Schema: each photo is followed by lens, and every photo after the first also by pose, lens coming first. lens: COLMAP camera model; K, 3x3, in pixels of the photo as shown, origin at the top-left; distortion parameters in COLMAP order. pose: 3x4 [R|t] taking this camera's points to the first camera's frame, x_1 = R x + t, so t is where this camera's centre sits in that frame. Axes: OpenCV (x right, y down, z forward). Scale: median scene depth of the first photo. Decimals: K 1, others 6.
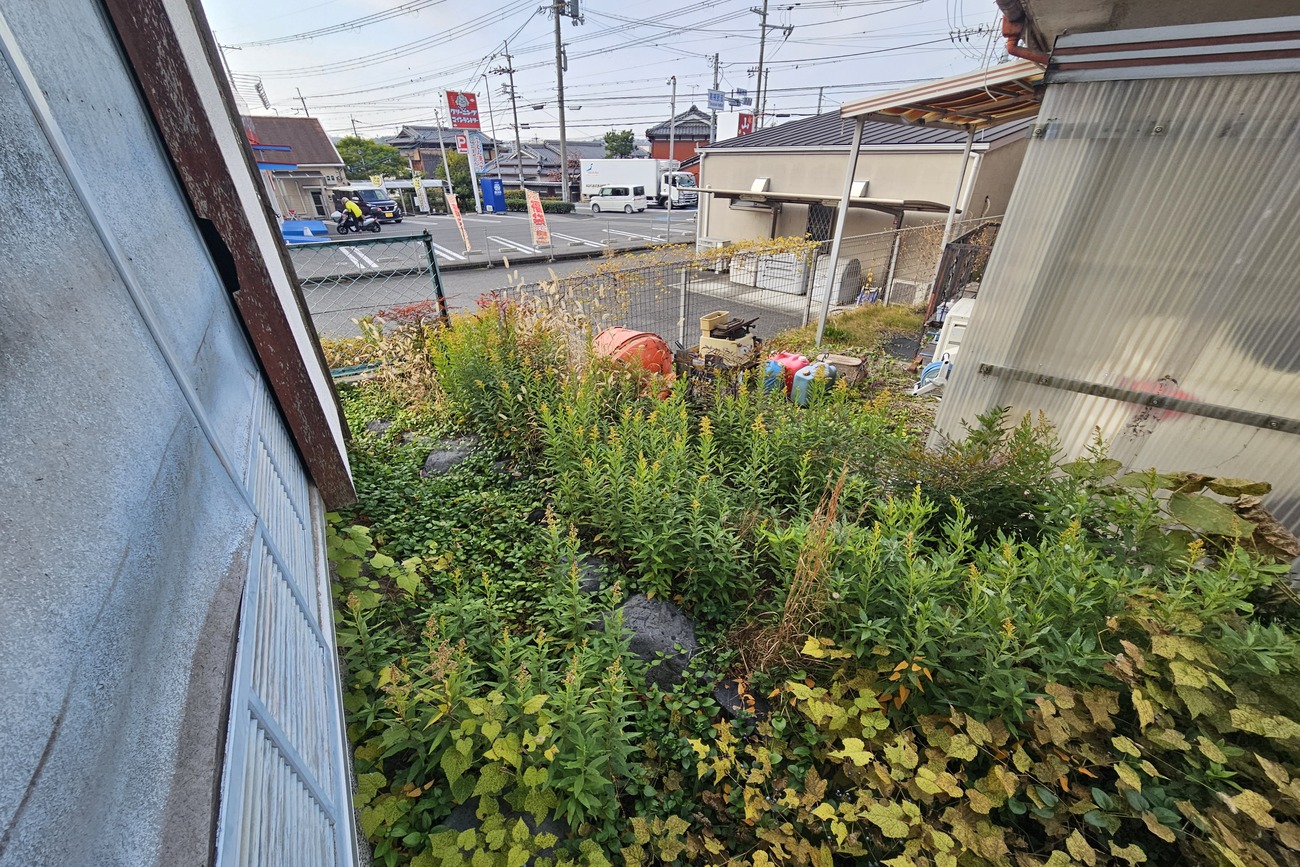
lens RADIAL K [[505.3, 0, 649.2], [0, 505.3, 499.2], [0, 0, 1]] dist [0.002091, -0.001922]
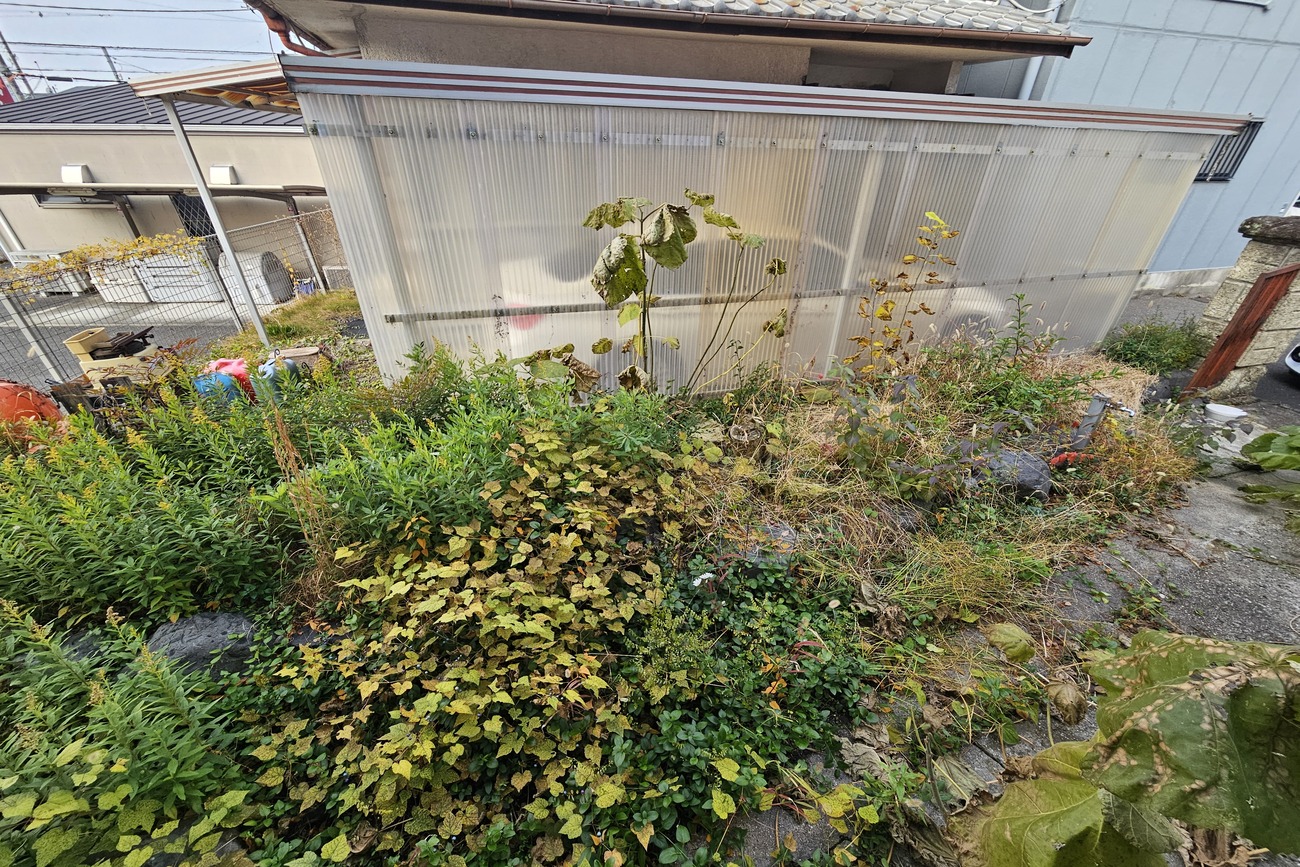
lens RADIAL K [[505.3, 0, 649.2], [0, 505.3, 499.2], [0, 0, 1]] dist [0.002091, -0.001922]
pose [[0.589445, -0.456040, 0.666771, -0.001436], [0.439290, 0.873650, 0.209190, 0.109534], [-0.677923, 0.169600, 0.715302, -0.186633]]
